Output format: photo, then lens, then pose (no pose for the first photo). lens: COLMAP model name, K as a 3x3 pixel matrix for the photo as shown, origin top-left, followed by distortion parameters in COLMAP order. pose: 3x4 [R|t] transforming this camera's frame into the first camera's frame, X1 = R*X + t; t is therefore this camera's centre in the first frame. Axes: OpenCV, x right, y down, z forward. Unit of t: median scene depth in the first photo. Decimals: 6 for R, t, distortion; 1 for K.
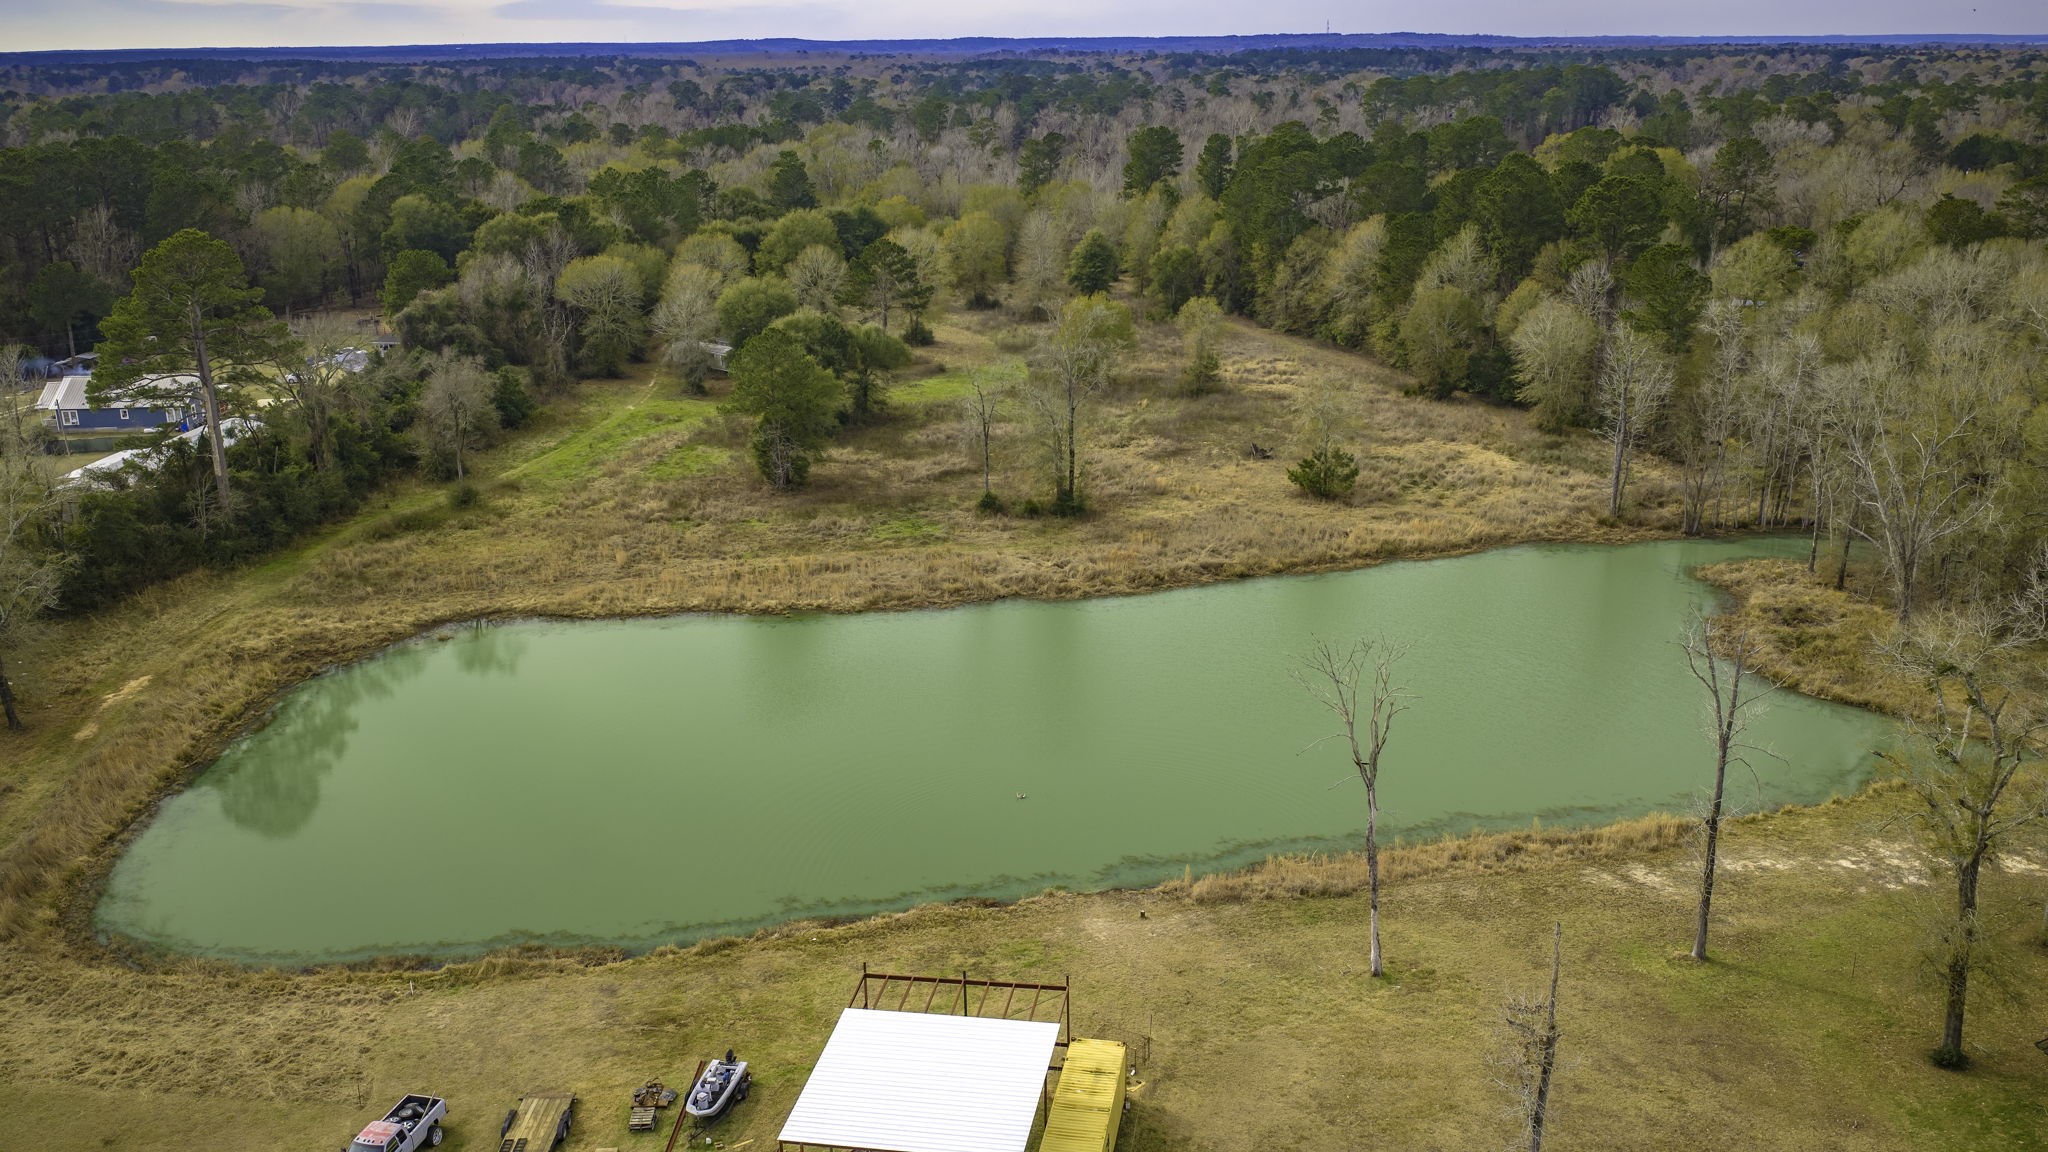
lens RADIAL K [[1689.8, 0, 1025.4], [0, 1689.8, 576.2], [0, 0, 1]] dist [0.026199, -0.056599]
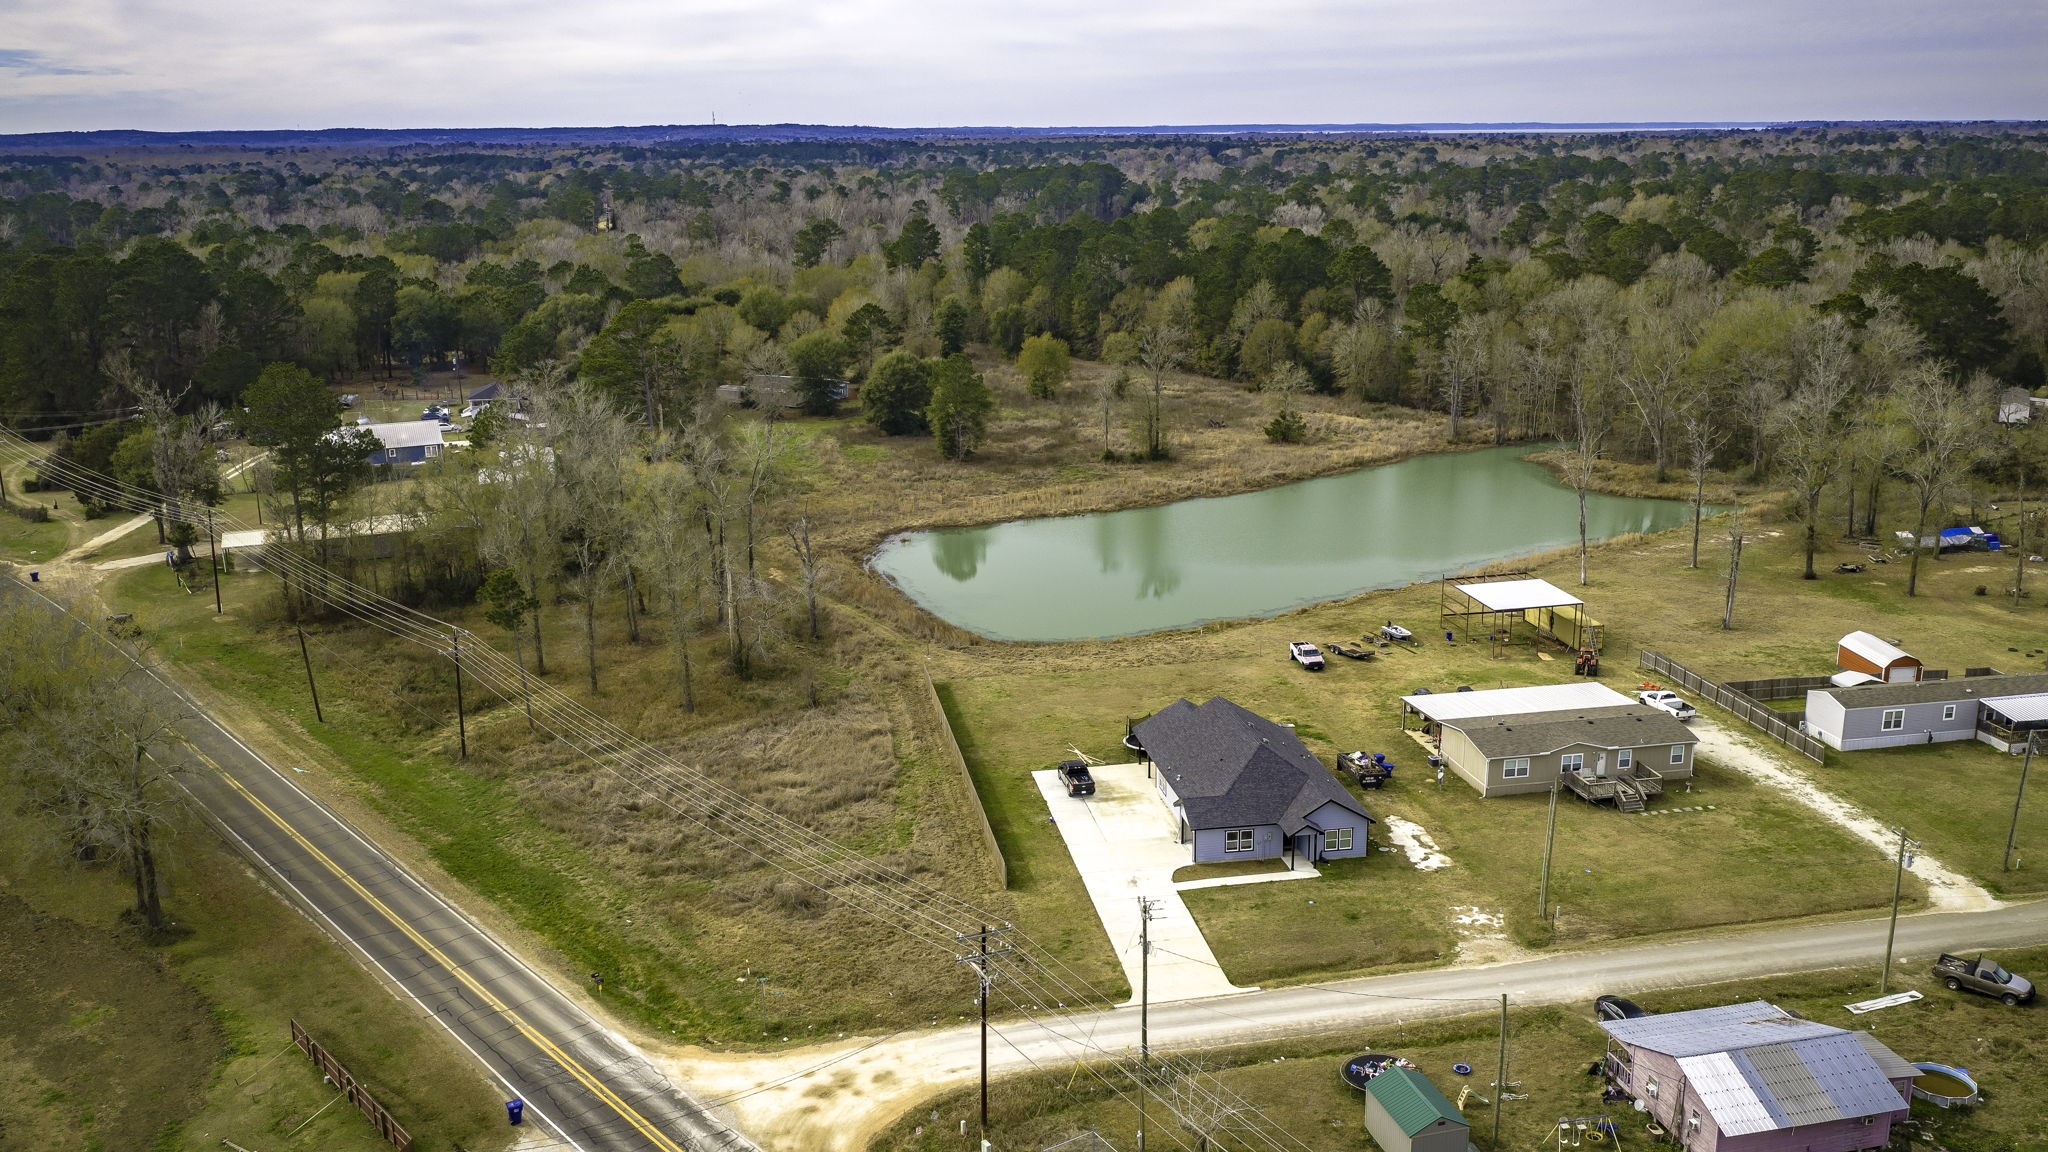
lens RADIAL K [[1689.8, 0, 1023.0], [0, 1689.8, 580.2], [0, 0, 1]] dist [0.026199, -0.056599]
pose [[0.938828, -0.089830, 0.332465, -0.468407], [0.105276, 0.994029, -0.028701, 0.079984], [-0.327902, 0.061946, 0.942679, -0.335552]]
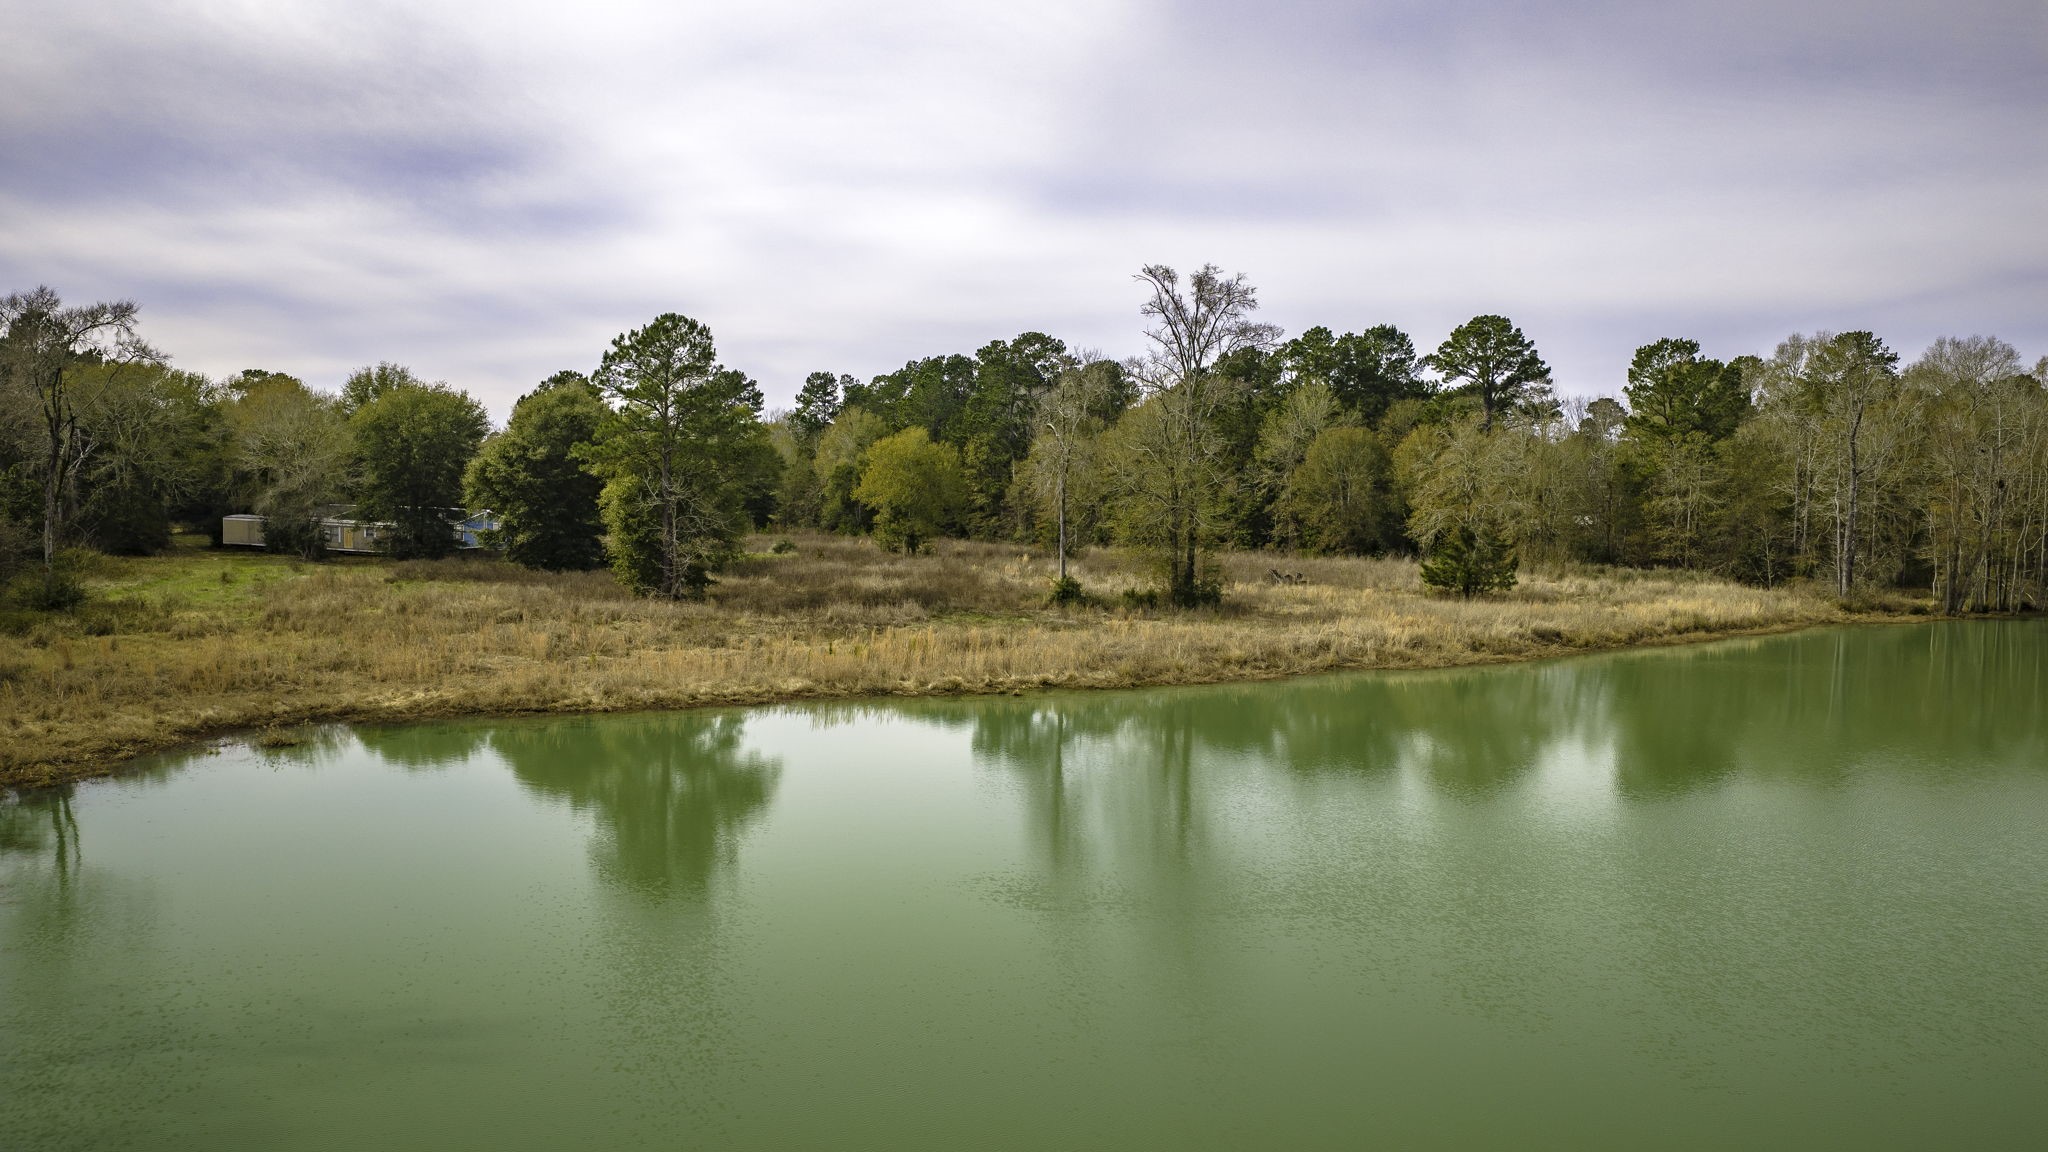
lens RADIAL K [[1689.8, 0, 1028.7], [0, 1689.8, 584.6], [0, 0, 1]] dist [0.026199, -0.056599]
pose [[0.911790, -0.000552, 0.410655, -0.208661], [0.101117, 0.969511, -0.223210, 0.062977], [-0.398012, 0.245045, 0.884047, 0.351680]]
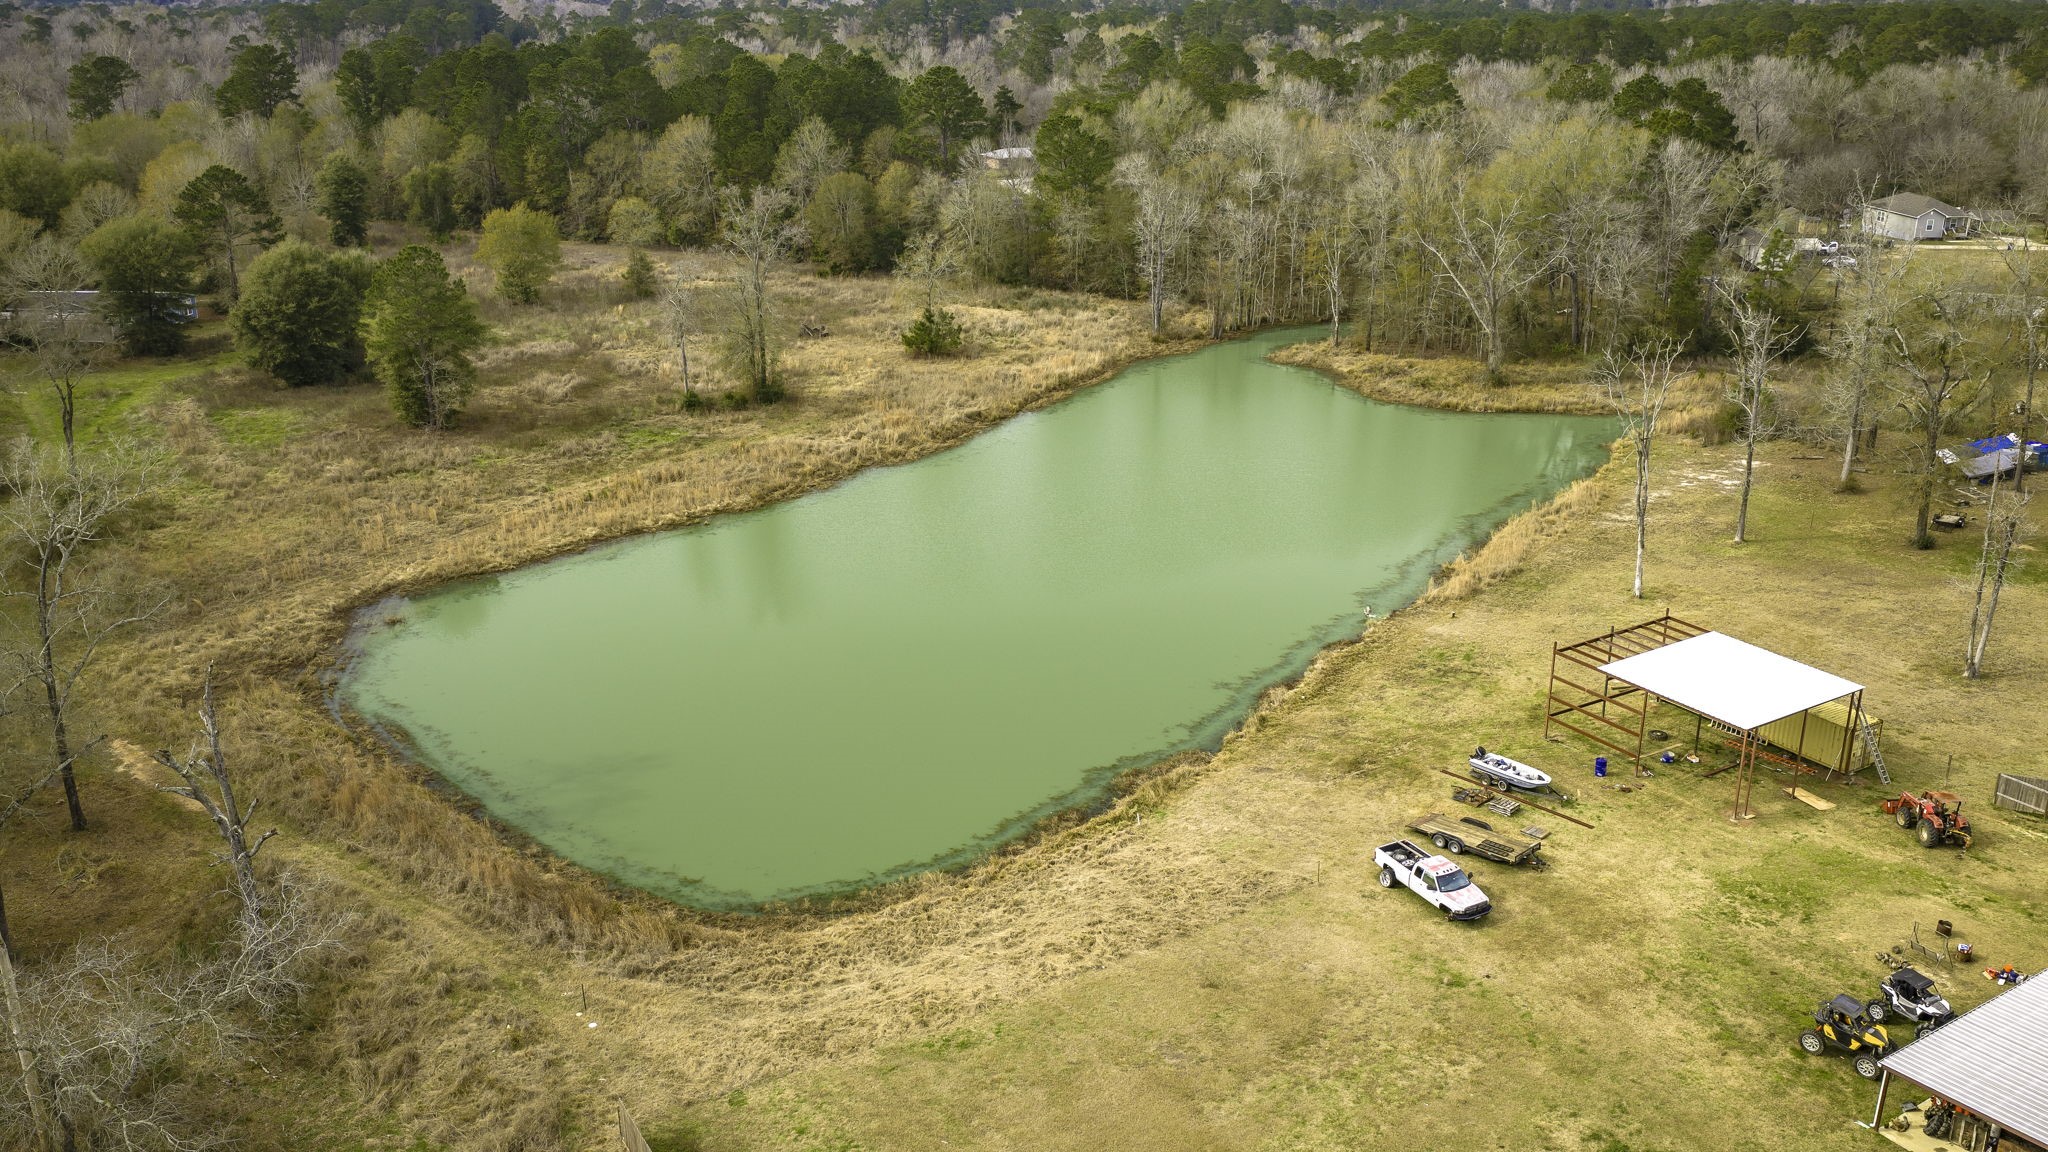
lens RADIAL K [[1689.8, 0, 1020.3], [0, 1689.8, 588.1], [0, 0, 1]] dist [0.026199, -0.056599]
pose [[0.752993, -0.217799, 0.620939, -0.376691], [0.193149, 0.975225, 0.107842, -0.005809], [-0.629044, 0.038729, 0.776405, 0.095099]]
